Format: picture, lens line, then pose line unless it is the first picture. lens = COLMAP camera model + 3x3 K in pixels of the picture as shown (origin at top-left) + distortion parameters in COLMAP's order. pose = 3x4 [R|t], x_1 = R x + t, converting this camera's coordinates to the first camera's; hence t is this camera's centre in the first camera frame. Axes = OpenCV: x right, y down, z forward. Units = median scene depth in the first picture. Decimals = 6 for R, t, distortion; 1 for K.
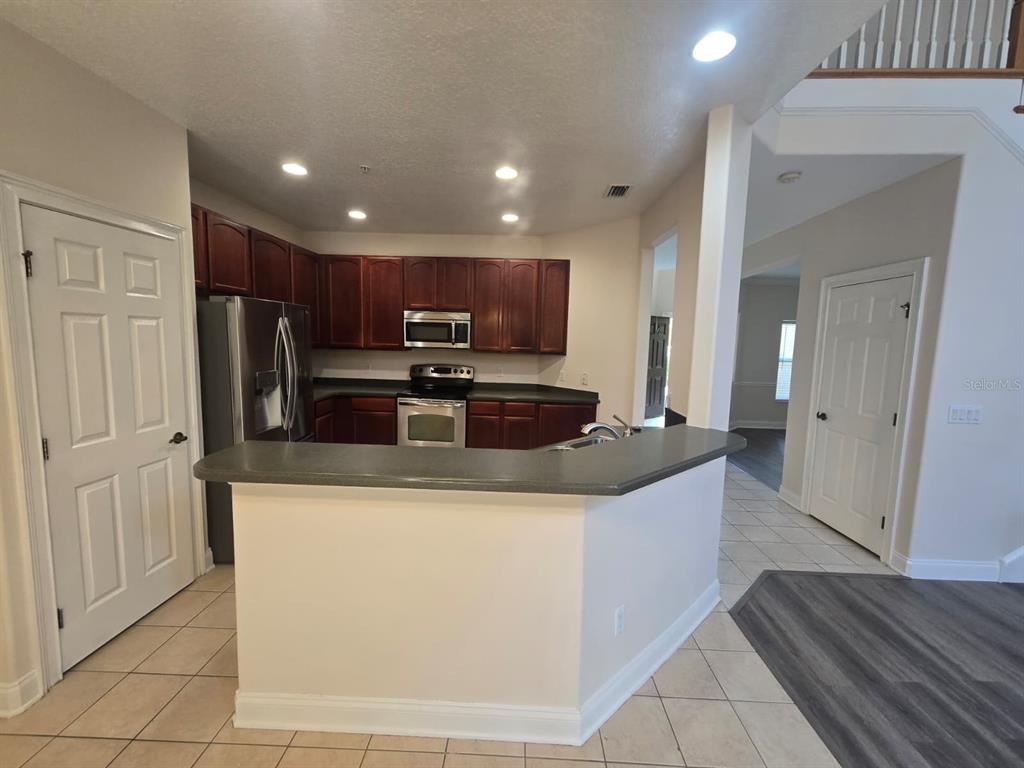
lens RADIAL K [[416.4, 0, 509.9], [0, 416.4, 380.6], [0, 0, 1]] dist [0.003437, 0.001287]
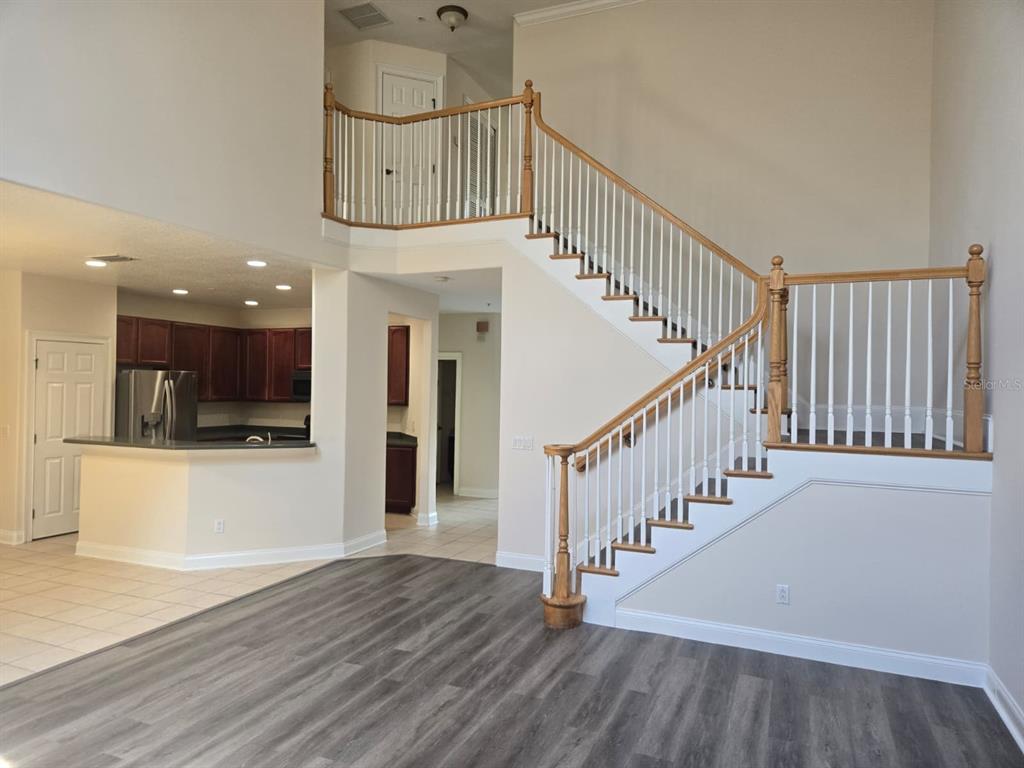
lens RADIAL K [[680.7, 0, 512.8], [0, 680.7, 383.8], [0, 0, 1]] dist [0.059571, -0.041790]
pose [[0.932186, -0.014118, -0.361704, 1.271701], [-0.028984, 0.993120, -0.113461, 0.097377], [0.360817, 0.116250, 0.925363, -0.761254]]
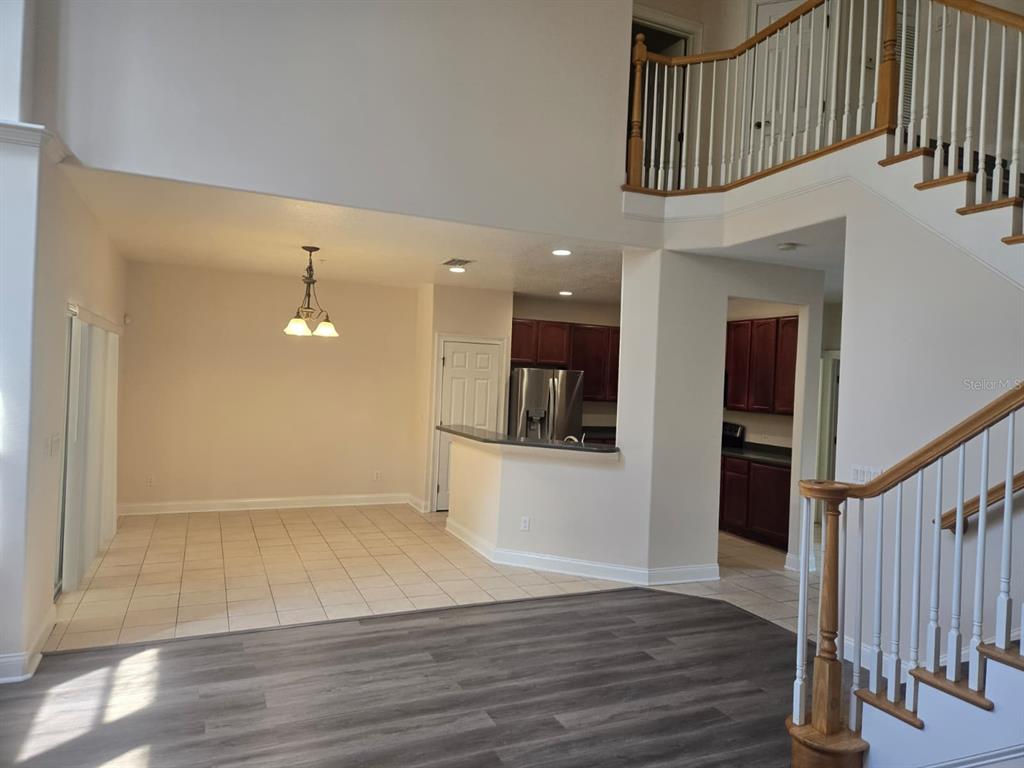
lens RADIAL K [[680.7, 0, 516.1], [0, 680.7, 385.4], [0, 0, 1]] dist [0.059571, -0.041790]
pose [[0.434107, -0.001470, -0.900860, 1.436658], [-0.126710, 0.989958, -0.062674, 0.052986], [0.891906, 0.141355, 0.429561, -0.249260]]
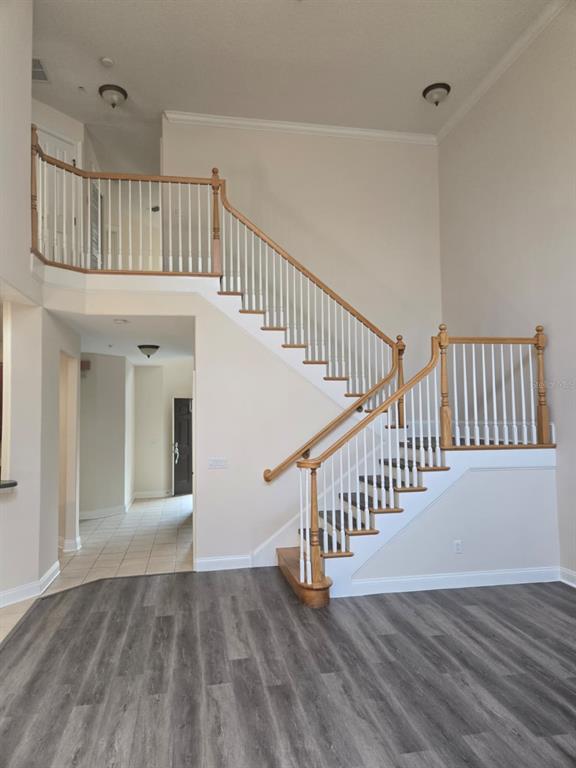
lens RADIAL K [[510.5, 0, 289.5], [0, 510.5, 386.4], [0, 0, 1]] dist [0.059571, -0.041790]
pose [[0.976017, -0.031254, 0.215438, 0.635005], [0.065631, 0.985840, -0.154313, 0.078359], [-0.207564, 0.164751, 0.964248, -0.726335]]
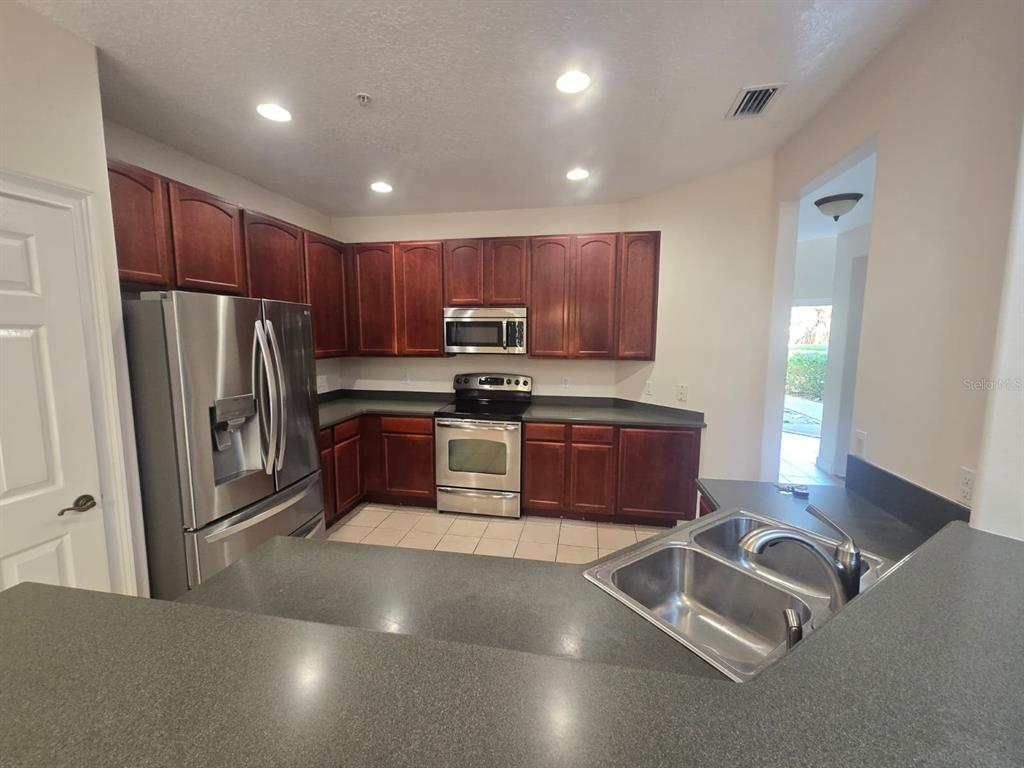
lens RADIAL K [[416.4, 0, 510.0], [0, 416.4, 378.4], [0, 0, 1]] dist [0.003437, 0.001287]
pose [[0.987434, -0.006901, -0.157883, -0.003885], [0.006790, 0.999976, -0.001242, -0.035309], [0.157888, 0.000154, 0.987457, 0.264466]]
